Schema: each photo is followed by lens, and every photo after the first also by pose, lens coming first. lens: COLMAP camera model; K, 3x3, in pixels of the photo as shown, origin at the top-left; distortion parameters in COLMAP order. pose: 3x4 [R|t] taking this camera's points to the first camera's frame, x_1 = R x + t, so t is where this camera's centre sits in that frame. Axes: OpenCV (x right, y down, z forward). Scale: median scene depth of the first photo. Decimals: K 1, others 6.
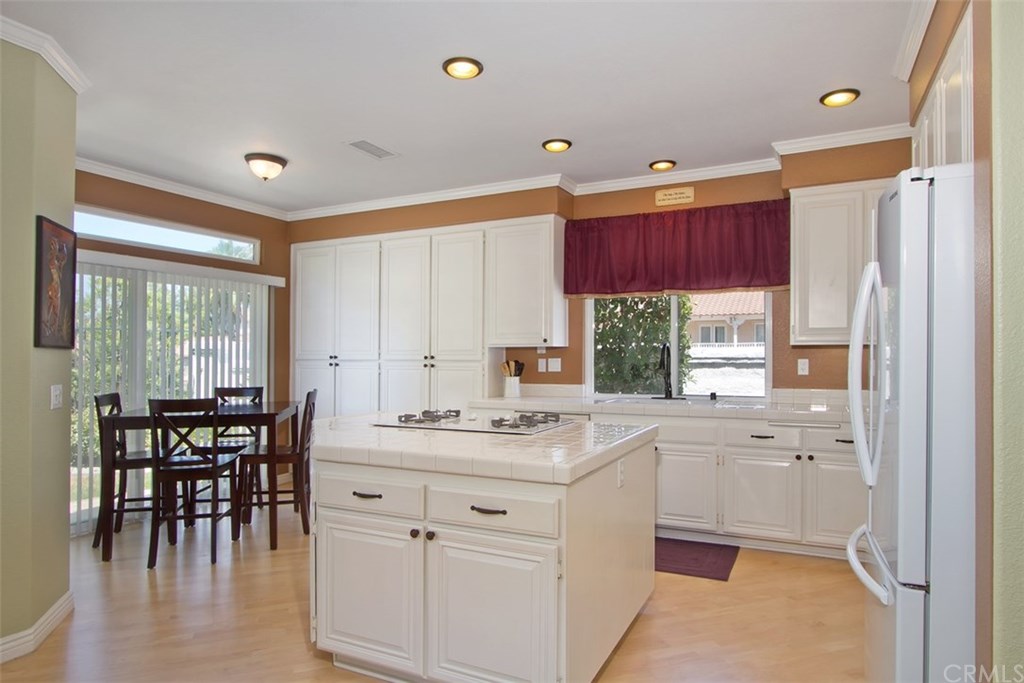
lens RADIAL K [[548.4, 0, 514.5], [0, 548.4, 342.8], [0, 0, 1]] dist [0.002169, 0.000299]
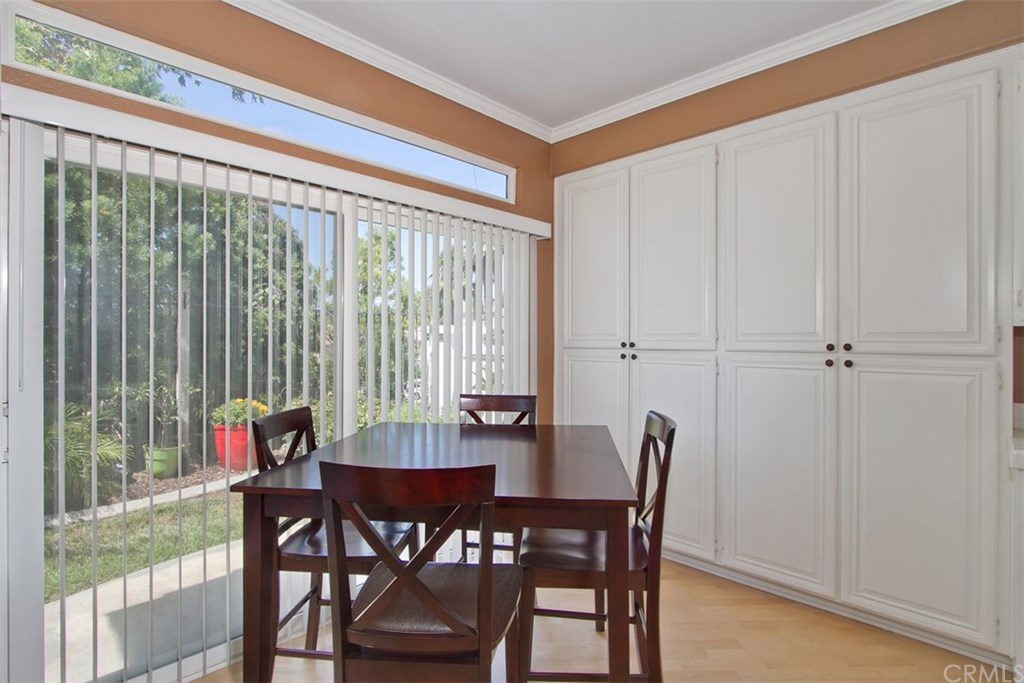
lens RADIAL K [[485.2, 0, 515.1], [0, 485.2, 338.2], [0, 0, 1]] dist [-0.026427, 0.000067]
pose [[0.940570, 0.006314, -0.339542, -0.310151], [-0.001368, 0.999890, 0.014802, 0.013431], [0.339598, -0.013458, 0.940474, 0.521828]]
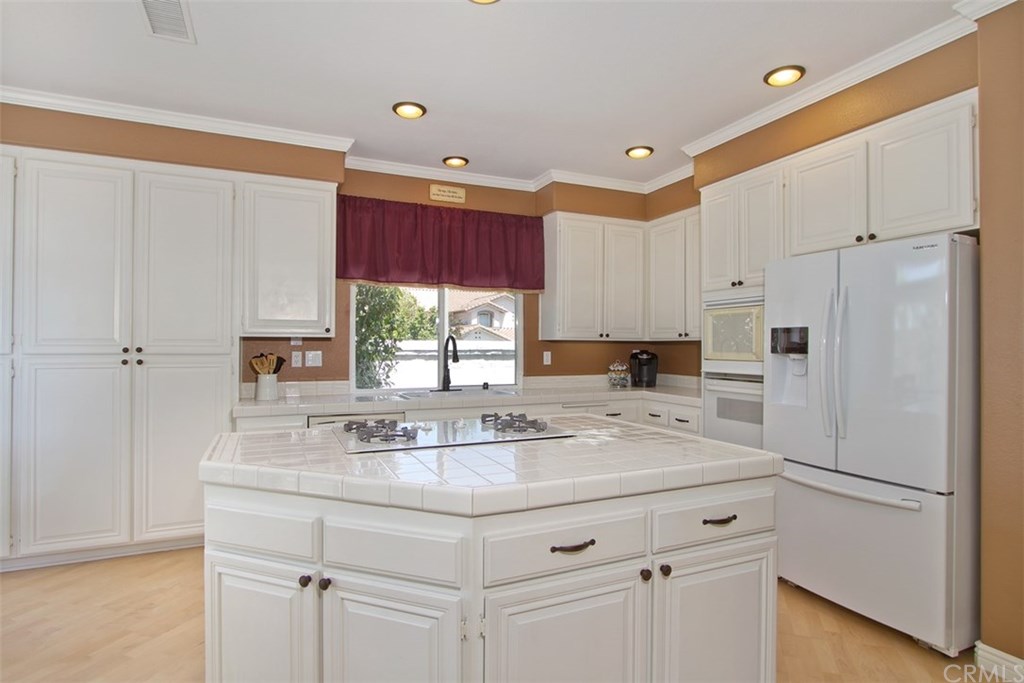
lens RADIAL K [[548.4, 0, 514.5], [0, 548.4, 342.8], [0, 0, 1]] dist [0.002169, 0.000299]
pose [[0.660069, 0.010562, 0.751131, -0.382415], [-0.021636, 0.999754, 0.004954, 0.004742], [-0.750893, -0.019521, 0.660135, 0.214400]]
